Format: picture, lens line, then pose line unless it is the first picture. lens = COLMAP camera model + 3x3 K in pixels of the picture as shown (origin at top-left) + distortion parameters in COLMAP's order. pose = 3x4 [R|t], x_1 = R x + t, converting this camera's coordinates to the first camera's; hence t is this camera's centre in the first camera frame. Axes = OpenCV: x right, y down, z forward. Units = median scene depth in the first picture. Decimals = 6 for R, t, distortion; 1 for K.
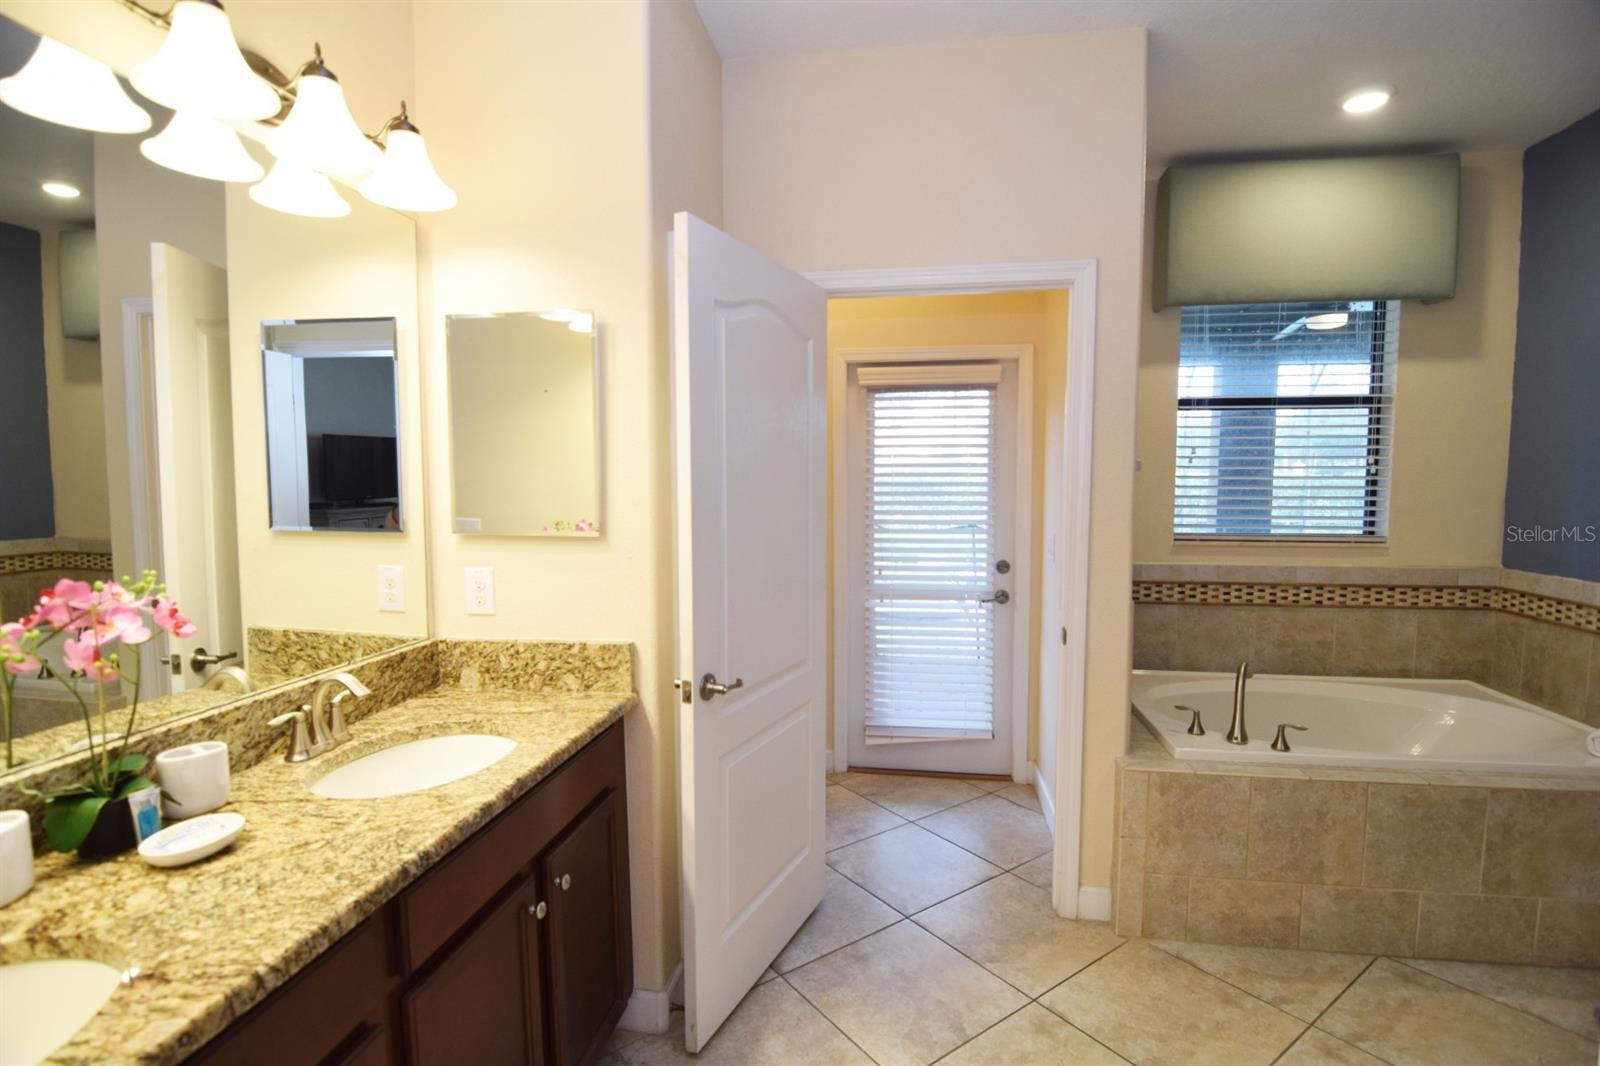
lens RADIAL K [[769.6, 0, 827.4], [0, 769.6, 537.1], [0, 0, 1]] dist [-0.000926, -0.008889]
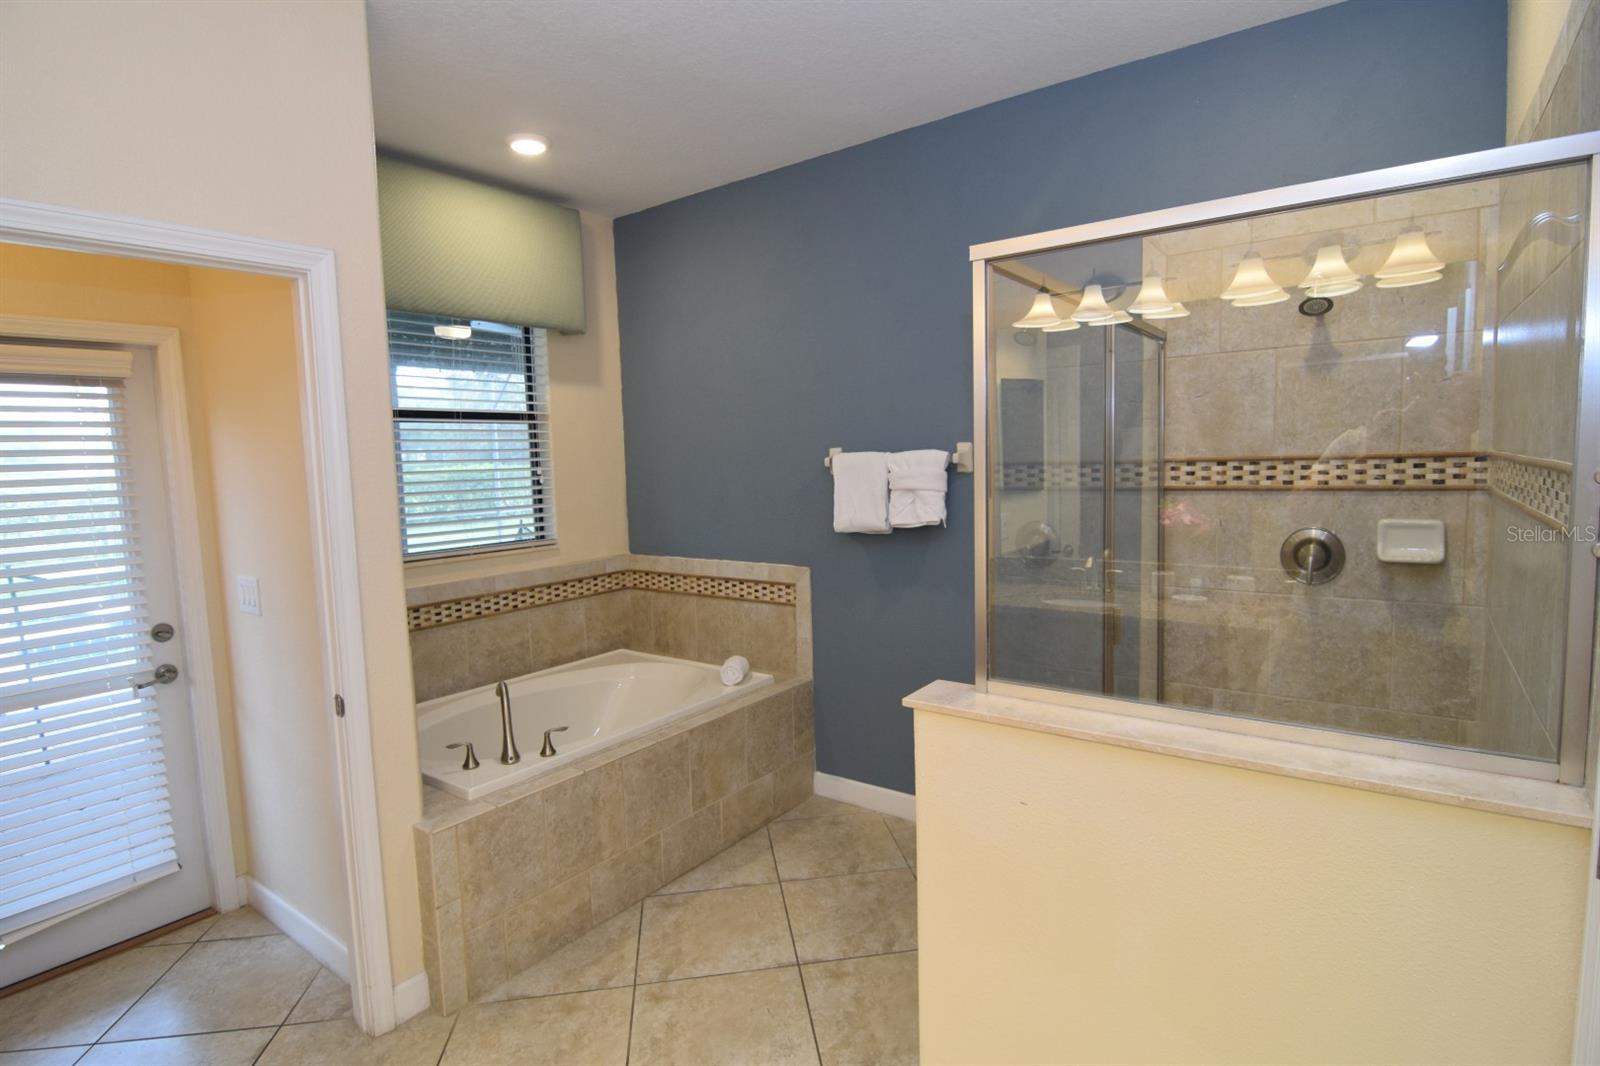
lens RADIAL K [[812.3, 0, 804.4], [0, 812.3, 540.4], [0, 0, 1]] dist [-0.003223, -0.008536]
pose [[0.482808, -0.100645, 0.869923, -0.148892], [0.095446, 0.993504, 0.061970, -0.042047], [-0.870509, 0.053111, 0.489278, 0.114372]]
